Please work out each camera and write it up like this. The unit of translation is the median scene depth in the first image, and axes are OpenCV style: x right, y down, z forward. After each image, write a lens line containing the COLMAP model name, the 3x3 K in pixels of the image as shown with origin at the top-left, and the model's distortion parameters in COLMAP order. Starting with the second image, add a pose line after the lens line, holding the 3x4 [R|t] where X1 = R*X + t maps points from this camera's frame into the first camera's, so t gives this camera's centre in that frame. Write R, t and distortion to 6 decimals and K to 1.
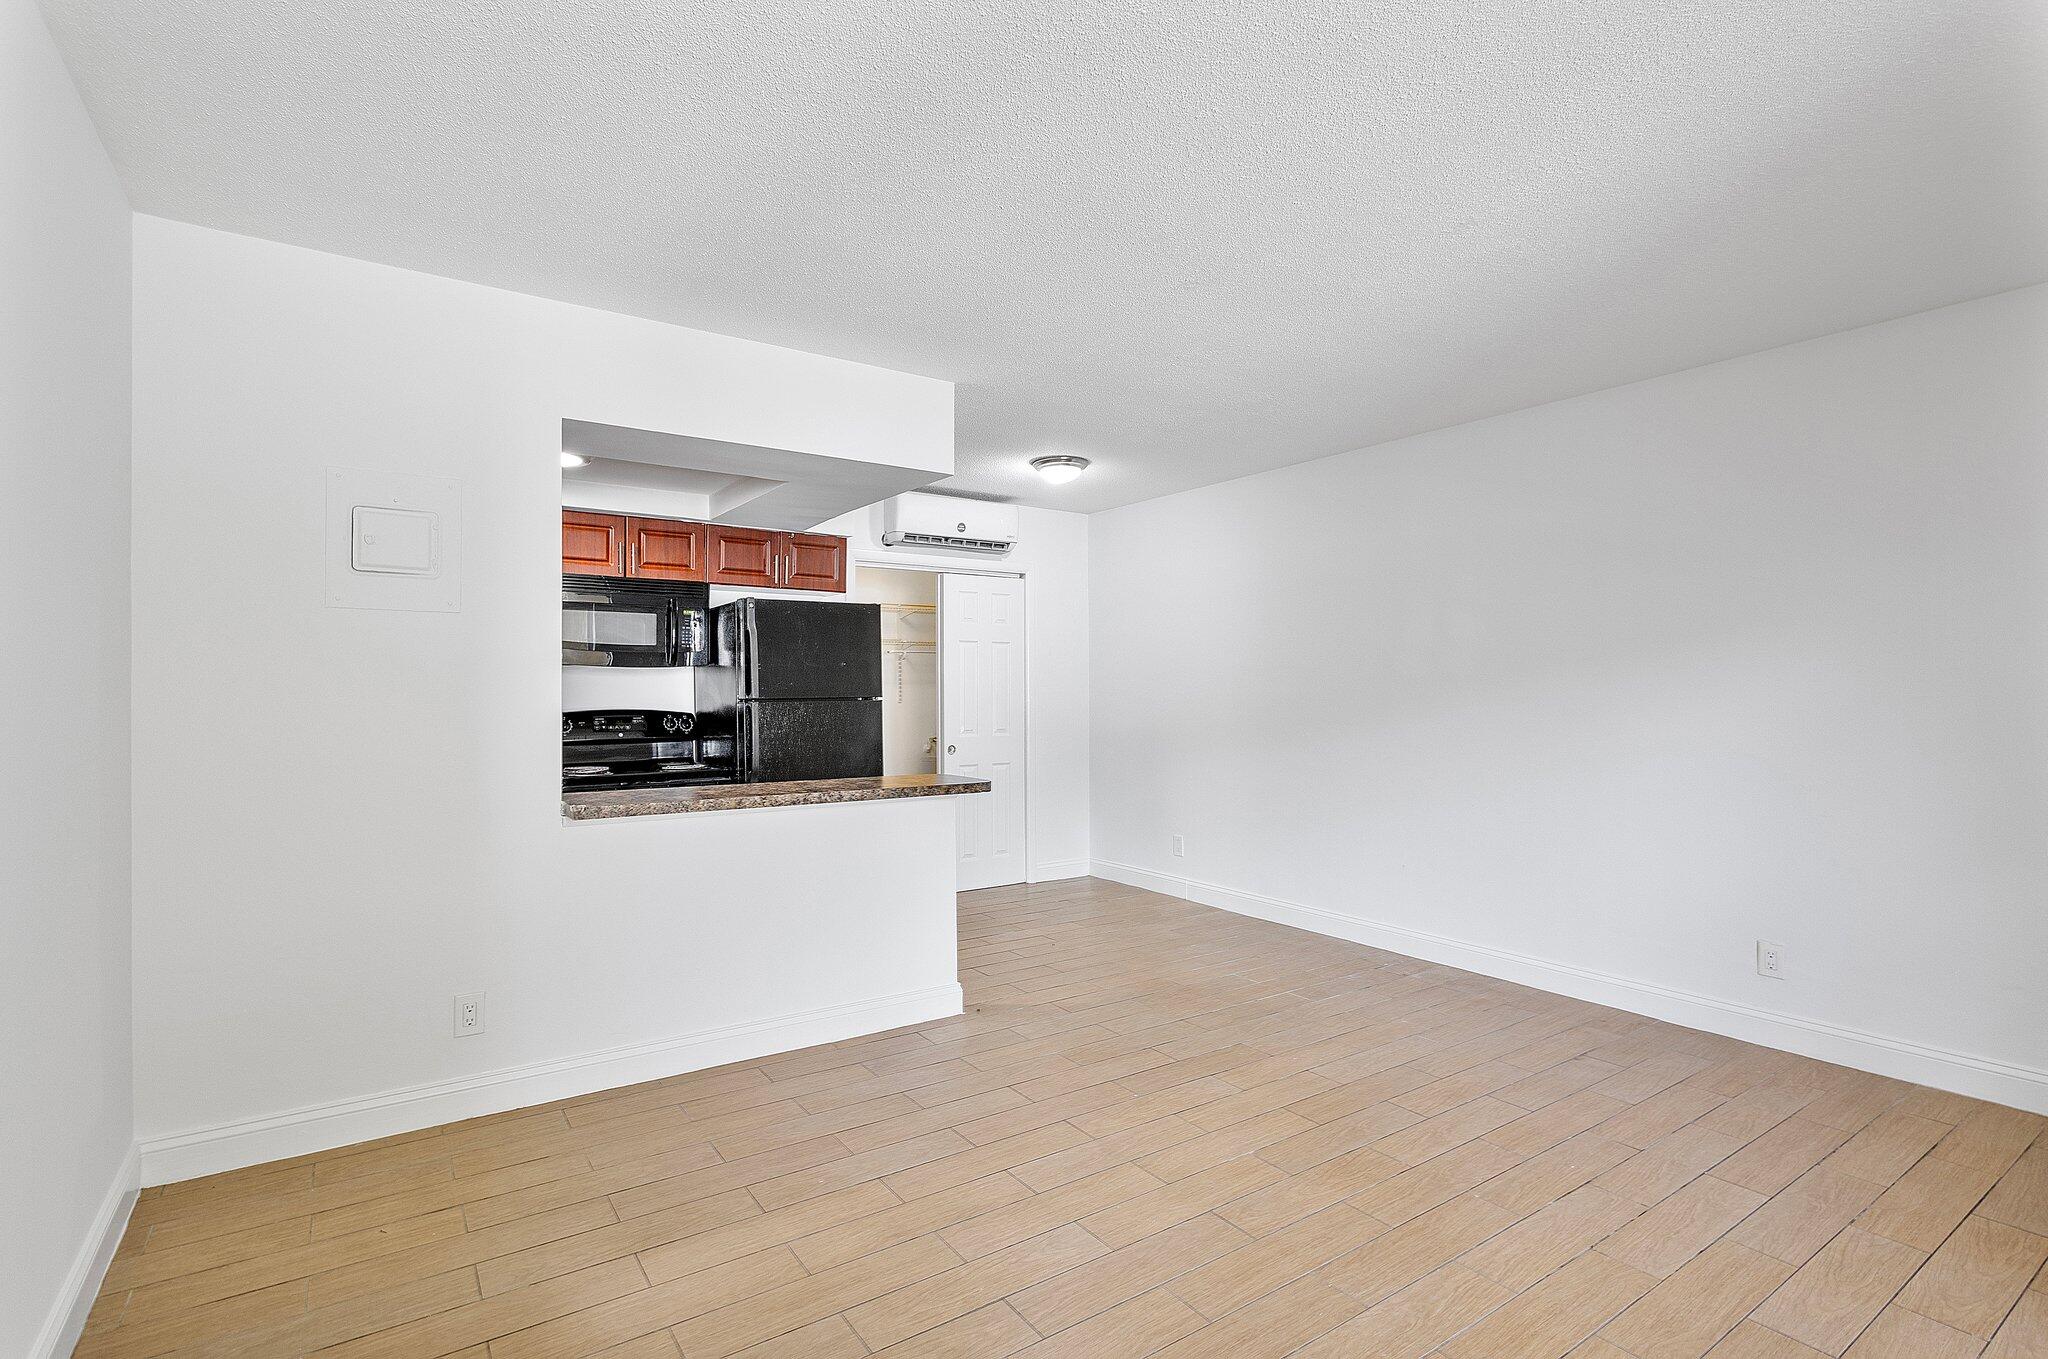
lens RADIAL K [[998.7, 0, 1027.1], [0, 998.7, 660.3], [0, 0, 1]] dist [0.000568, 0.001535]
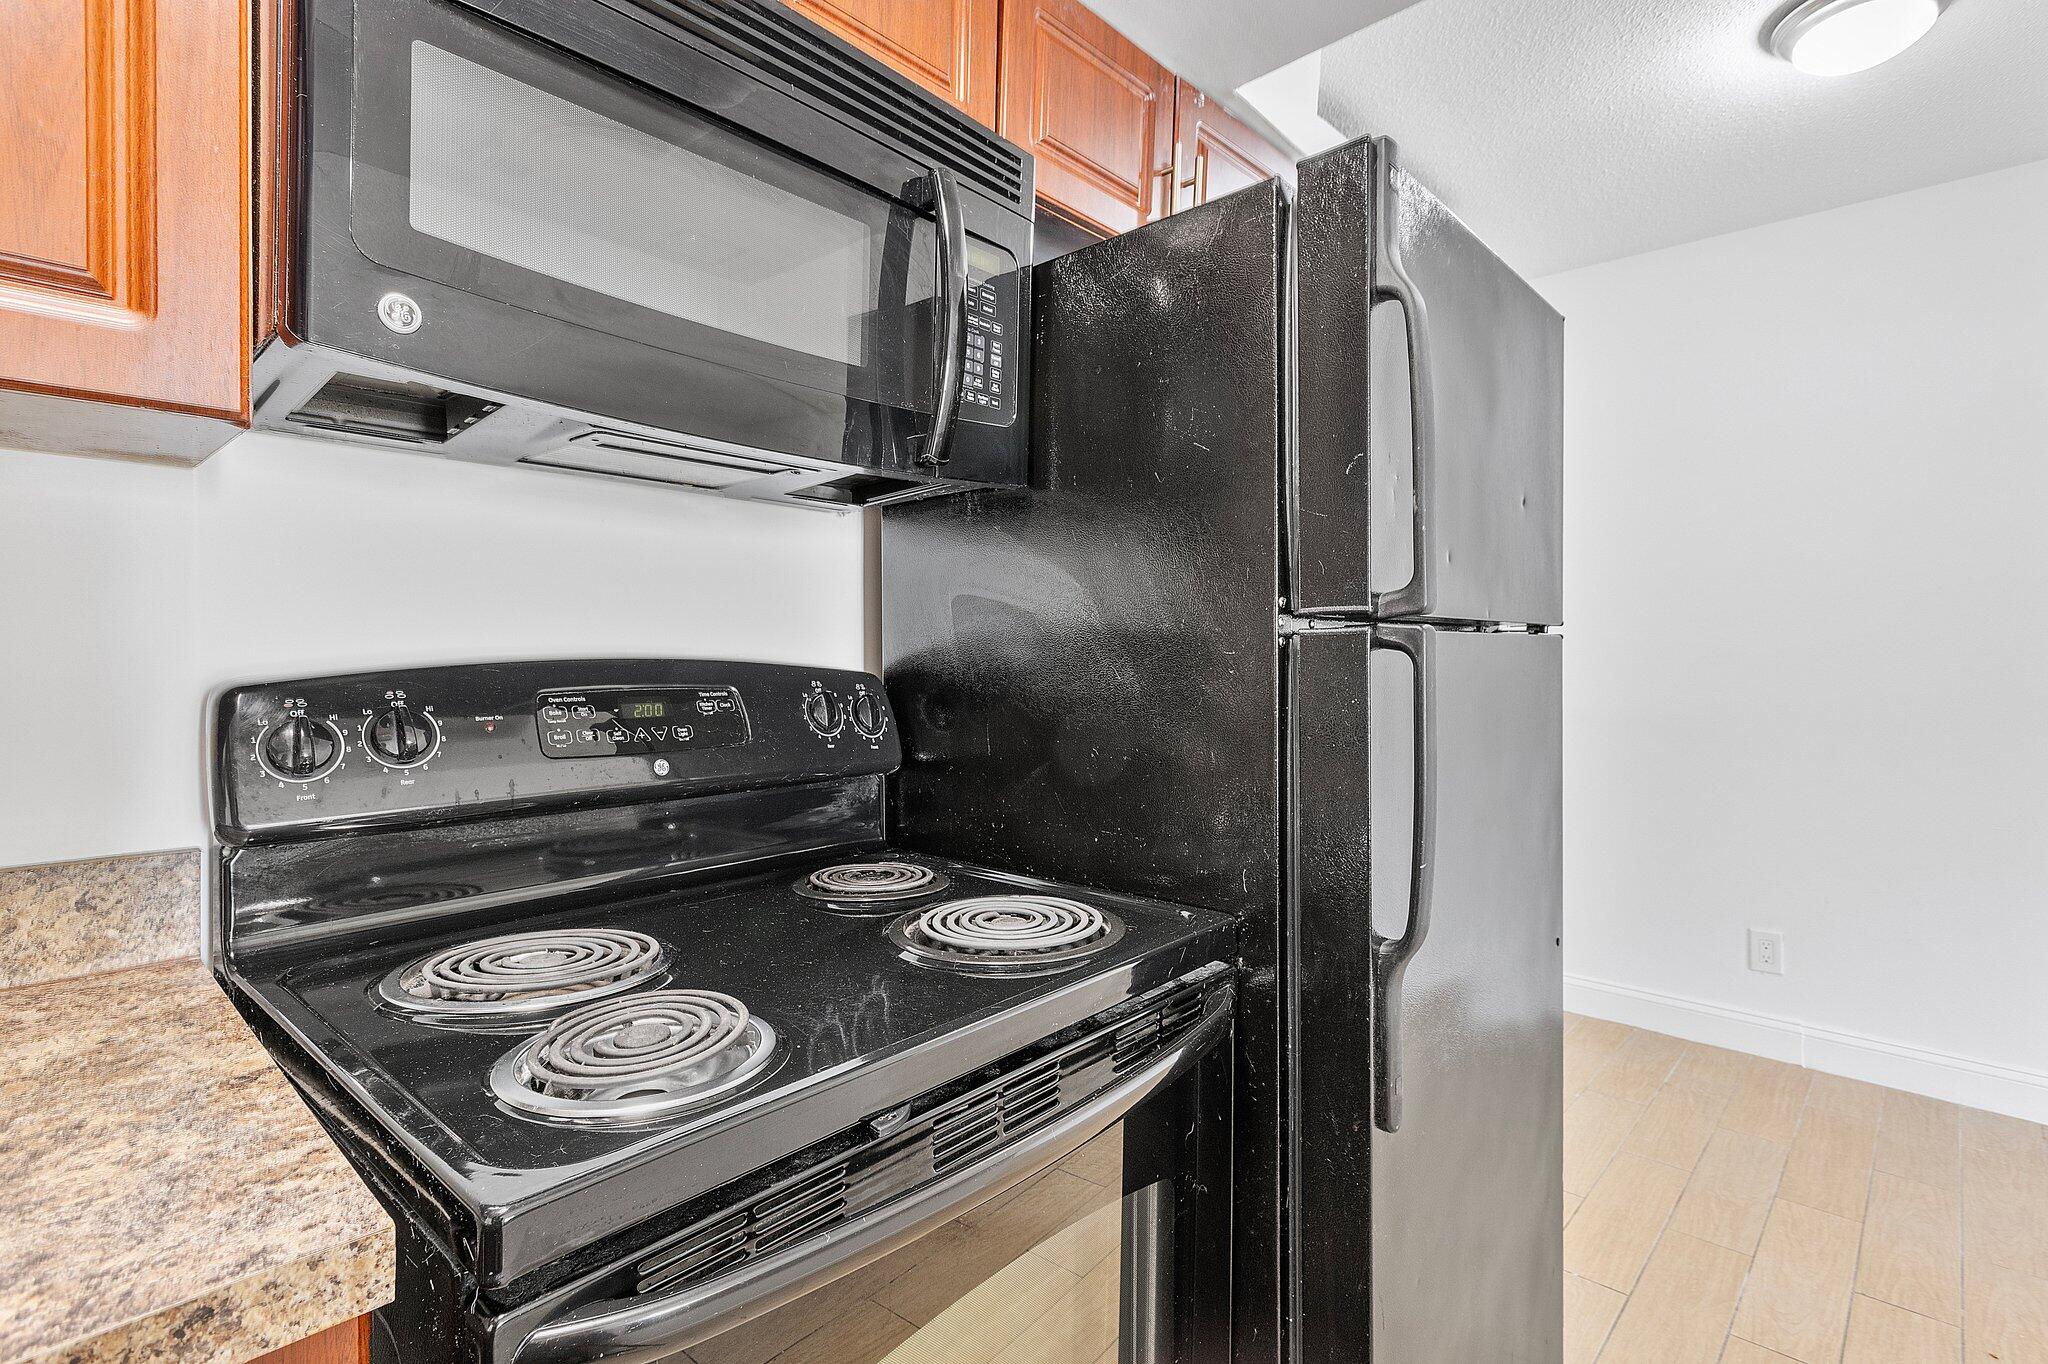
lens RADIAL K [[998.7, 0, 1027.1], [0, 998.7, 662.8], [0, 0, 1]] dist [0.000568, 0.001535]
pose [[0.970097, 0.003966, 0.242686, -0.373346], [-0.010402, 0.999627, 0.025241, 0.042062], [-0.242495, -0.027011, 0.969776, 0.733785]]
